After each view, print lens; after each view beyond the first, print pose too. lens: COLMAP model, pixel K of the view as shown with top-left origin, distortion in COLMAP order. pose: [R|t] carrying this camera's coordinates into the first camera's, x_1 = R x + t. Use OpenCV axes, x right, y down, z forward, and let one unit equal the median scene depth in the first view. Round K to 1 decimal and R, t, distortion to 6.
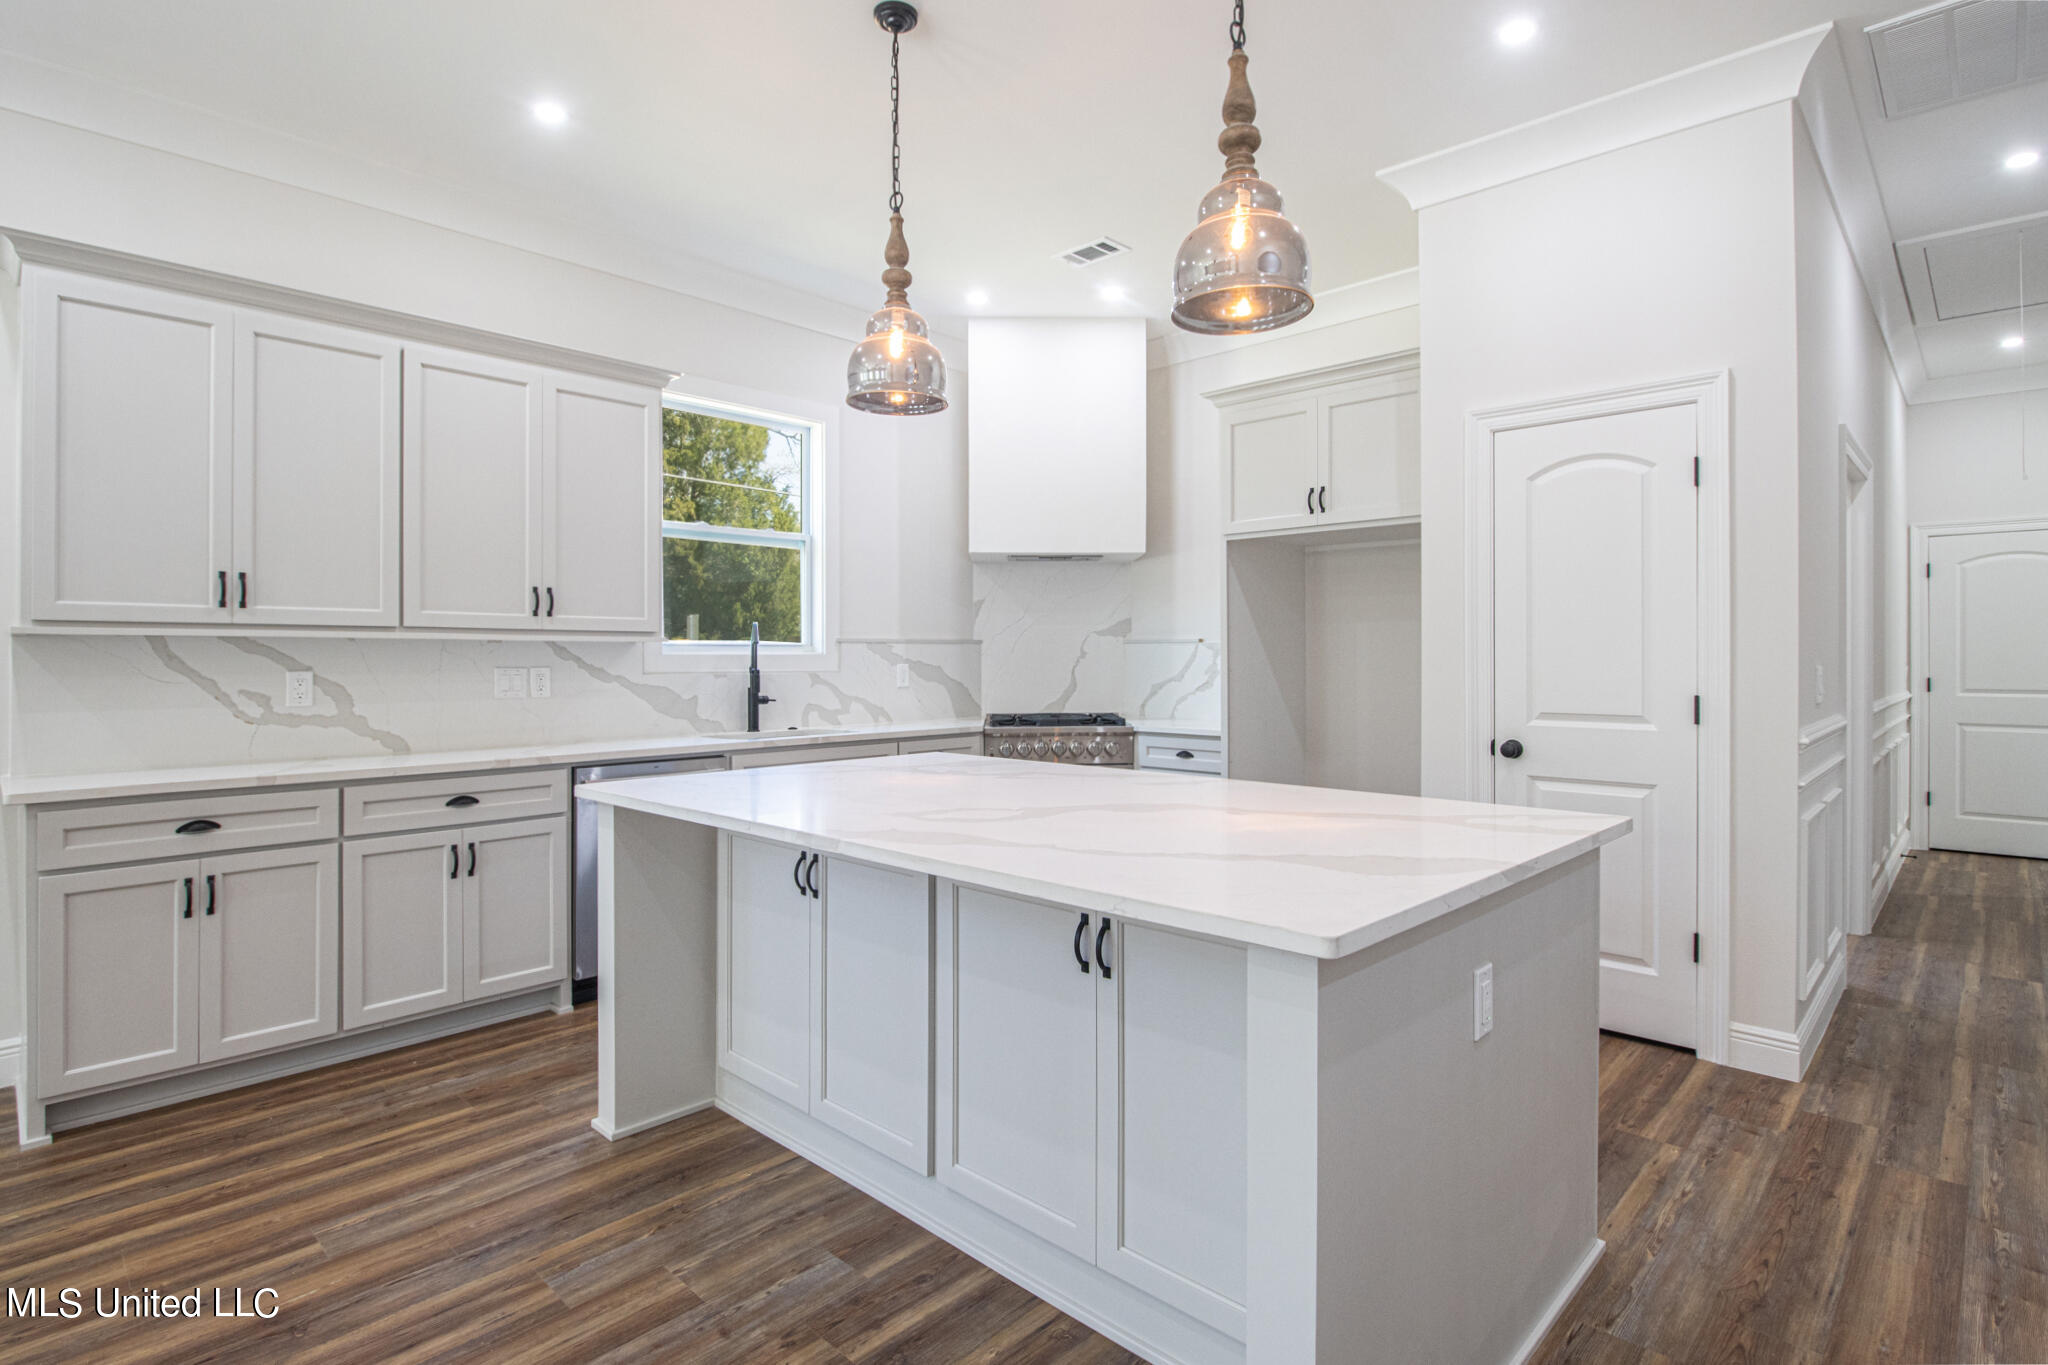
lens RADIAL K [[1030.3, 0, 1032.9], [0, 1030.3, 614.3], [0, 0, 1]] dist [0.007581, -0.001170]
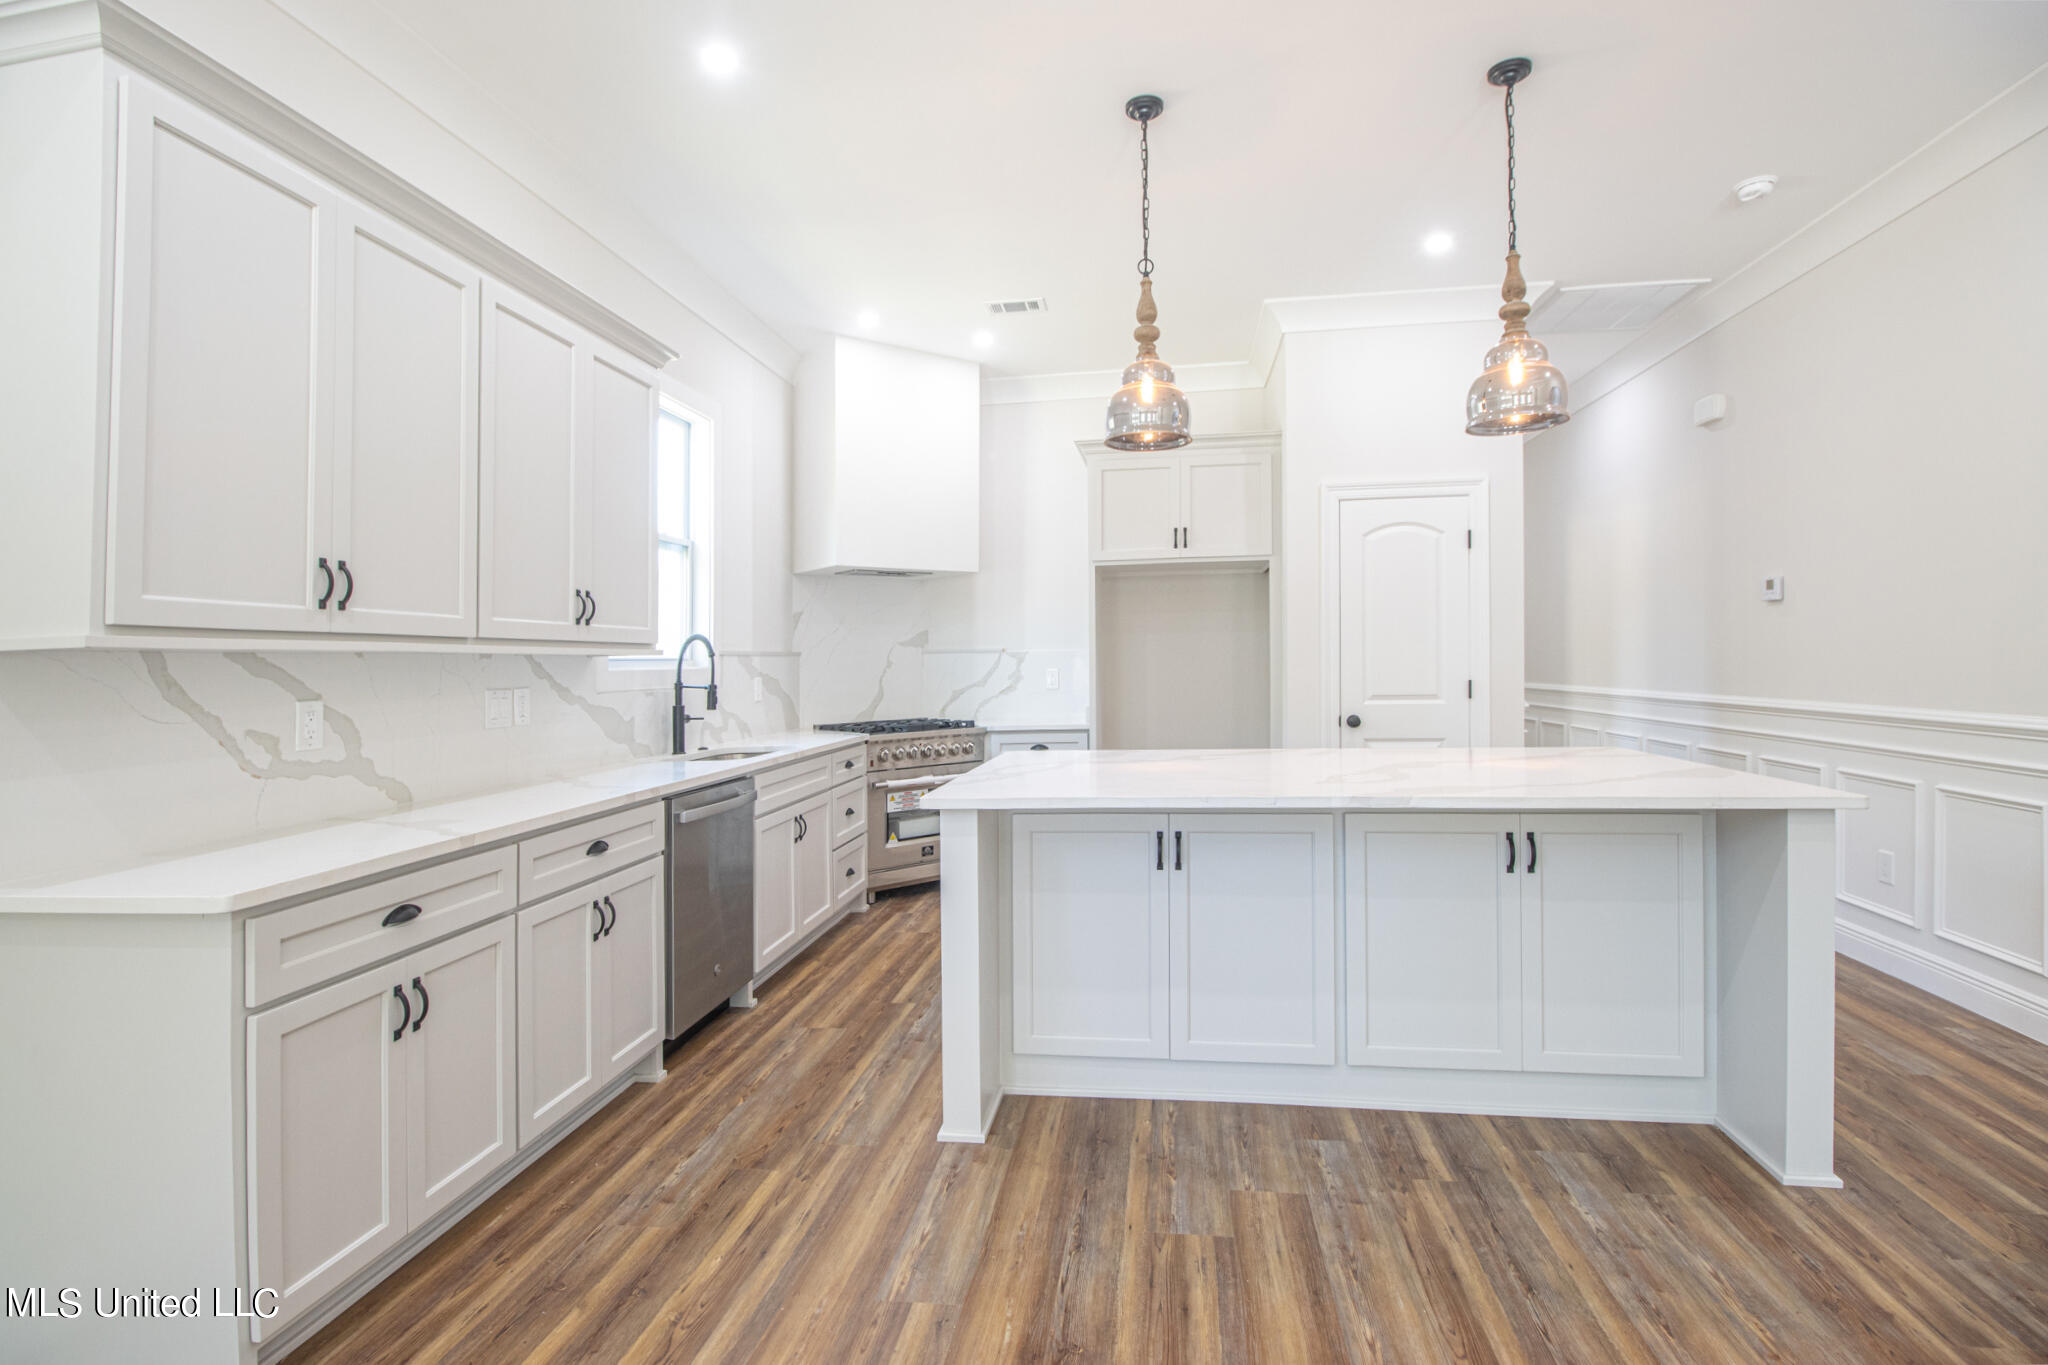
lens RADIAL K [[977.5, 0, 1032.7], [0, 977.5, 641.7], [0, 0, 1]] dist [0.003839, -0.008088]
pose [[0.811166, -0.004181, 0.584800, -0.710020], [-0.004397, 0.999903, 0.013247, 0.002133], [-0.584799, -0.013317, 0.811069, 0.151725]]
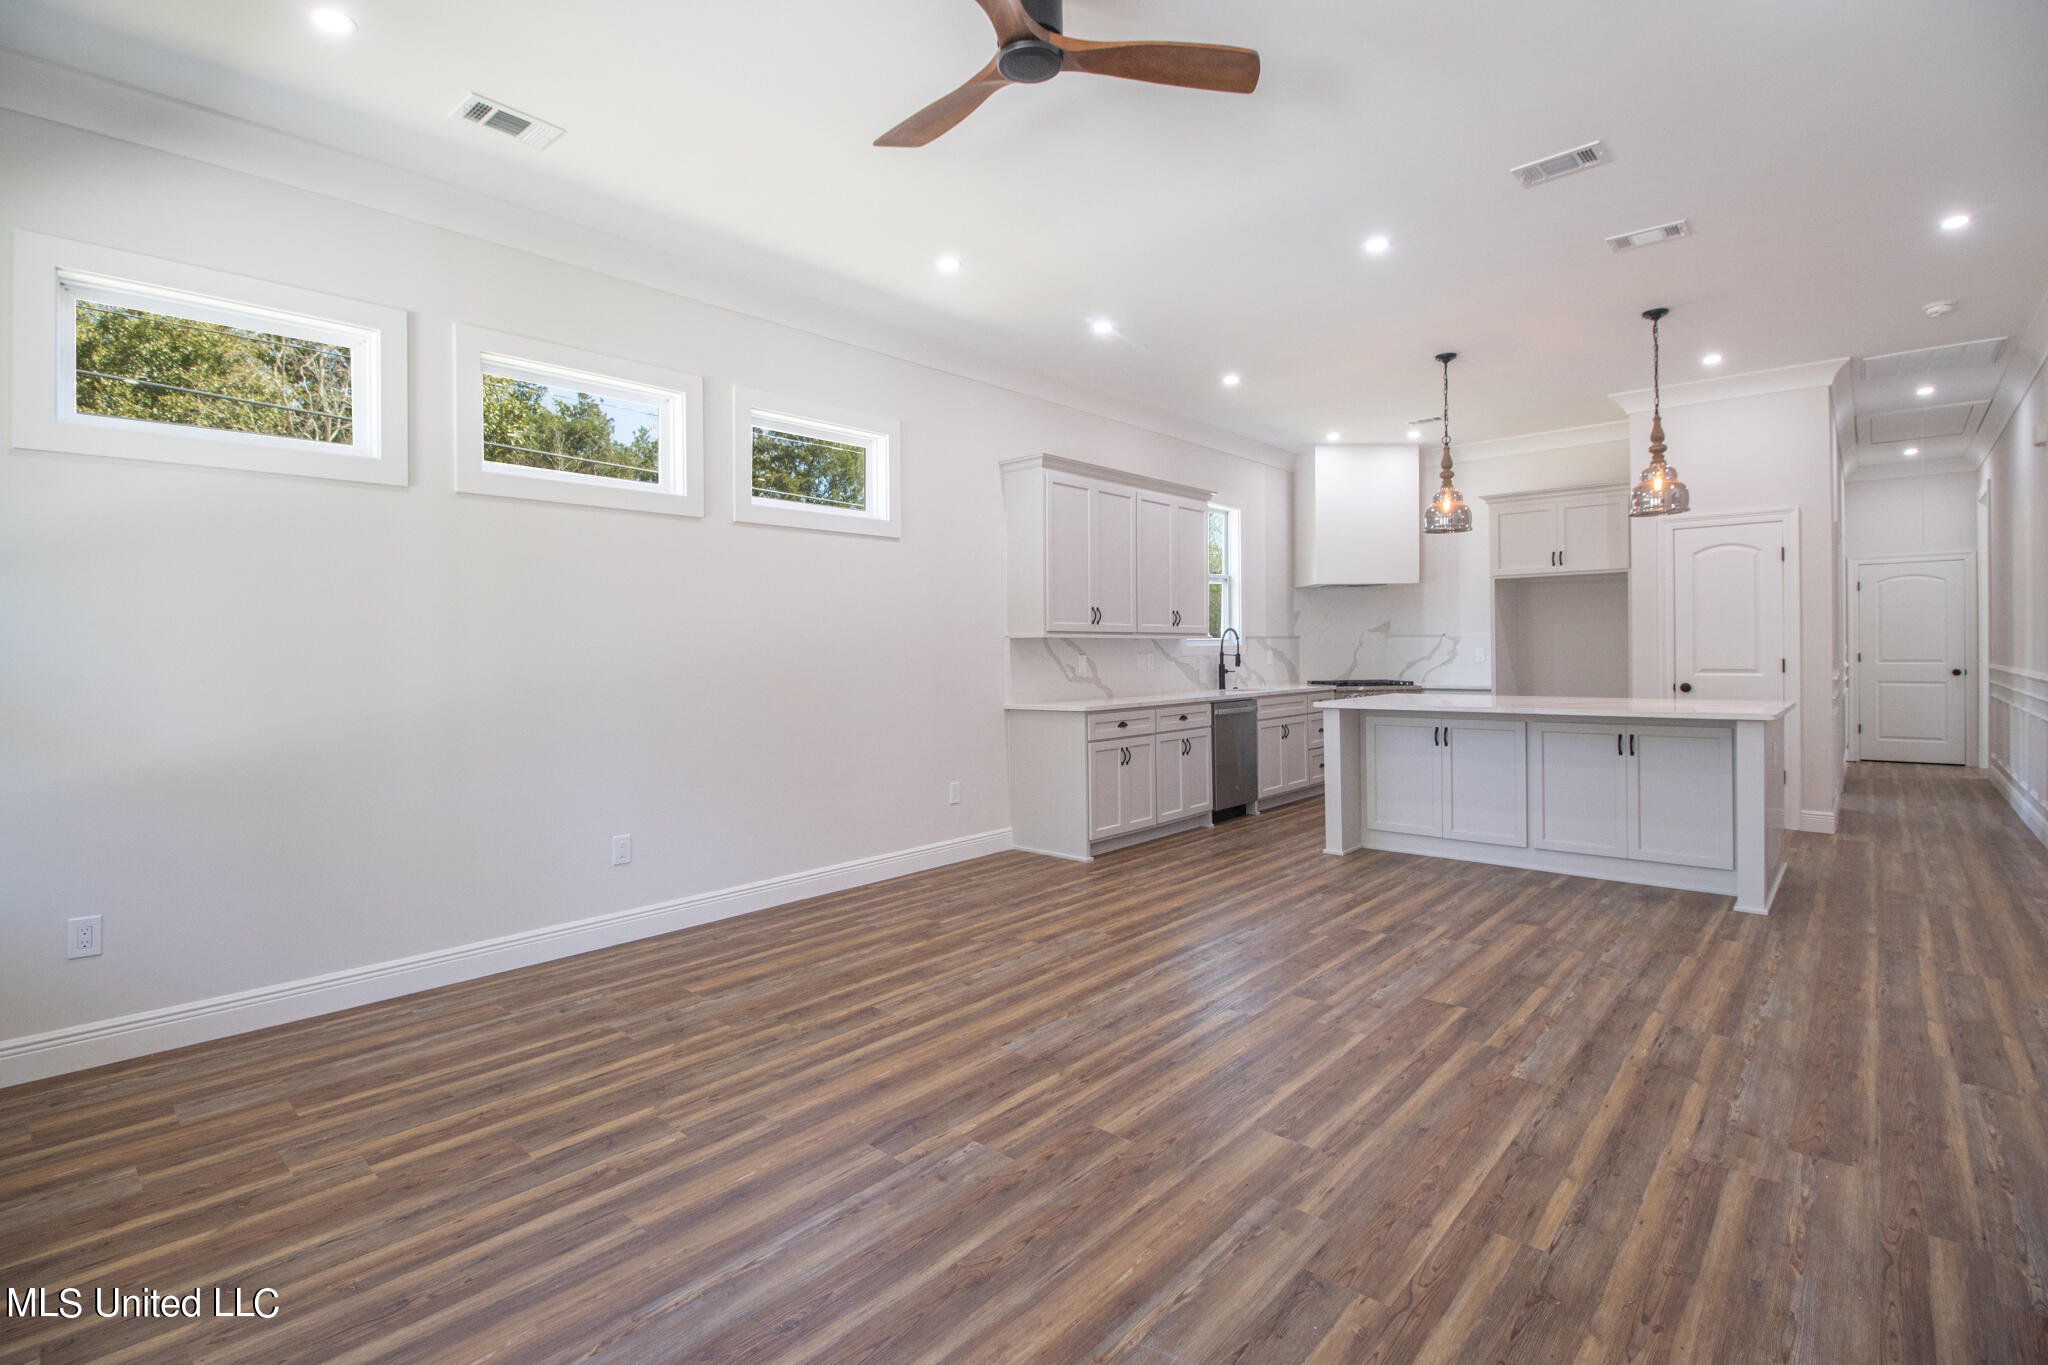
lens RADIAL K [[977.5, 0, 1006.0], [0, 977.5, 616.6], [0, 0, 1]] dist [0.003839, -0.008088]
pose [[0.999634, -0.008952, 0.025516, -0.924010], [0.008763, 0.999934, 0.007477, -0.034857], [-0.025581, -0.007250, 0.999646, -0.887057]]
